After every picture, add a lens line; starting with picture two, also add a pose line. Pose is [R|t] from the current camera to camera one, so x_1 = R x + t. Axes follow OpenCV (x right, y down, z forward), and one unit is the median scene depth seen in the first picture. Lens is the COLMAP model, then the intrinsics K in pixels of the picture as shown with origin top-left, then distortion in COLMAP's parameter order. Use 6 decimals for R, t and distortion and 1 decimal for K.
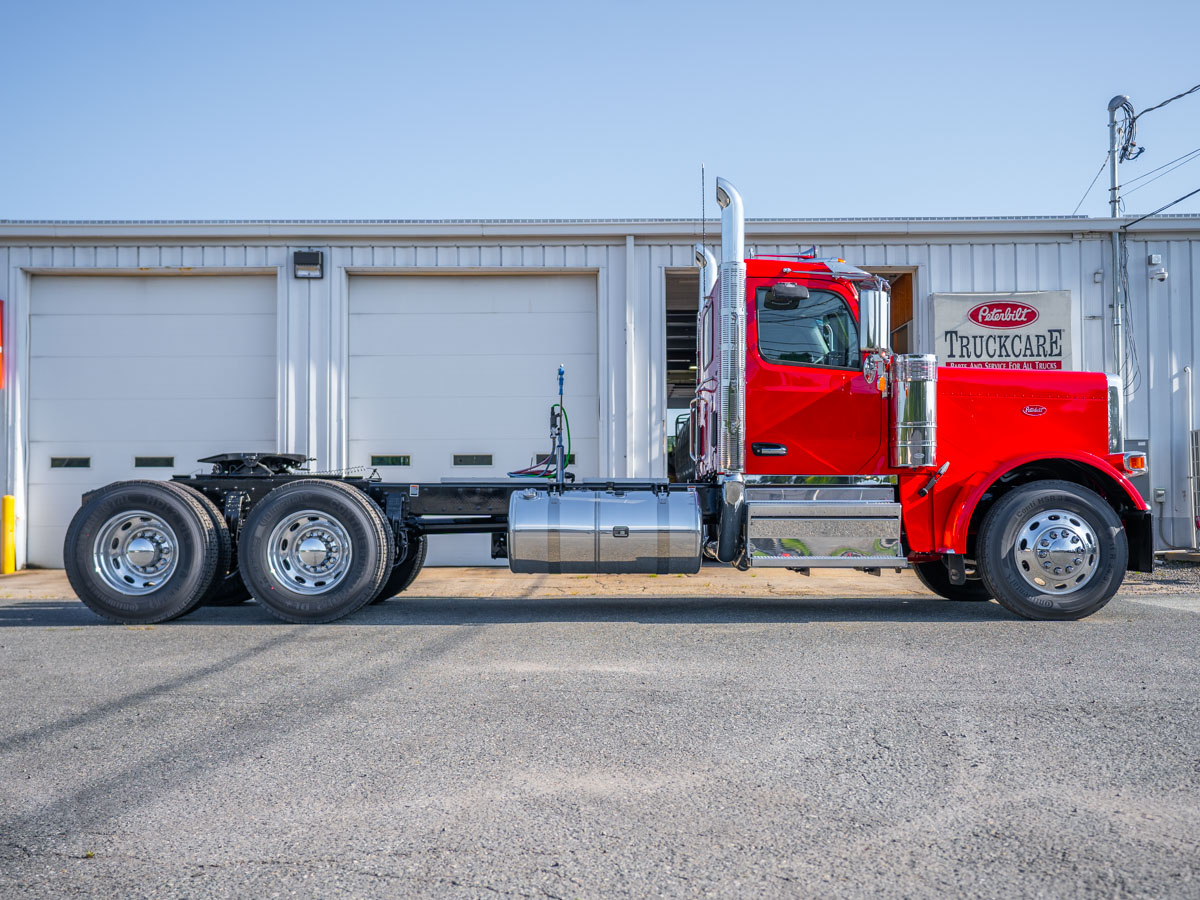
lens RADIAL K [[1169.9, 0, 612.4], [0, 1169.9, 461.6], [0, 0, 1]] dist [0.040913, 0.000000]
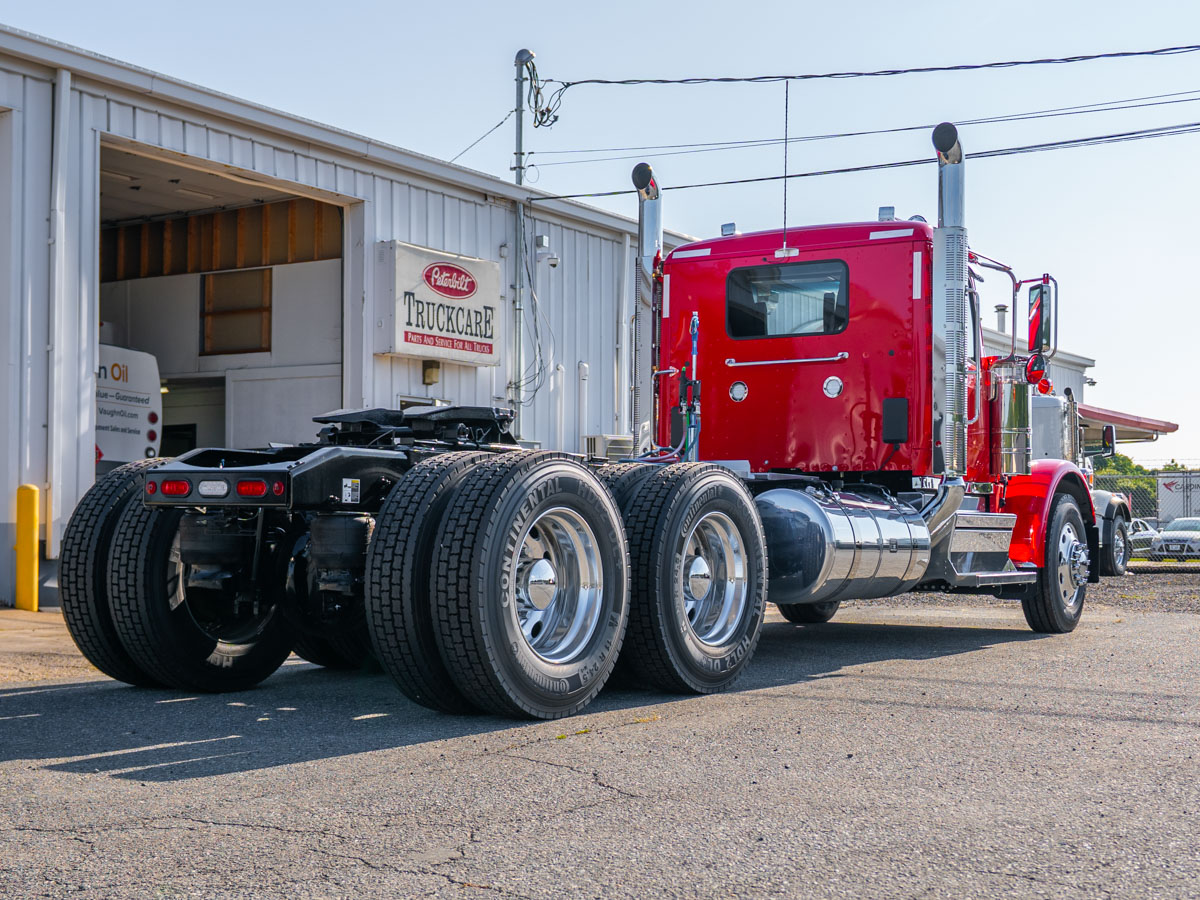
lens RADIAL K [[1605.9, 0, 594.7], [0, 1605.9, 447.4], [0, 0, 1]] dist [-0.011887, 0.000000]
pose [[0.555591, 0.049184, 0.830000, -0.529901], [-0.045353, 0.998555, -0.028814, 0.018076], [-0.830218, -0.021634, 0.557019, 0.295112]]
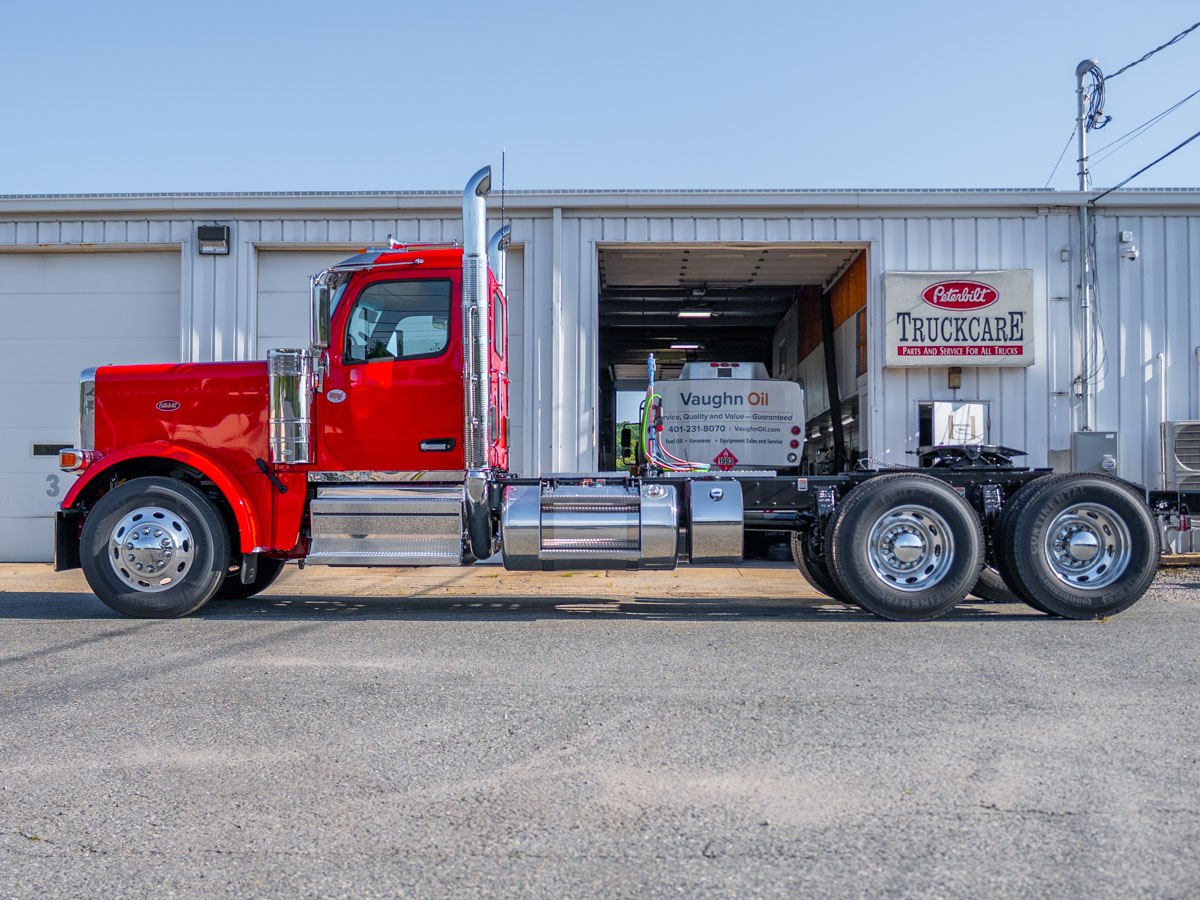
lens RADIAL K [[1318.2, 0, 587.8], [0, 1318.2, 455.6], [0, 0, 1]] dist [-0.021135, 0.000000]
pose [[0.999395, 0.006443, -0.034165, 0.076787], [-0.006263, 0.999966, 0.005390, -0.002985], [0.034199, -0.005173, 0.999402, -0.040567]]
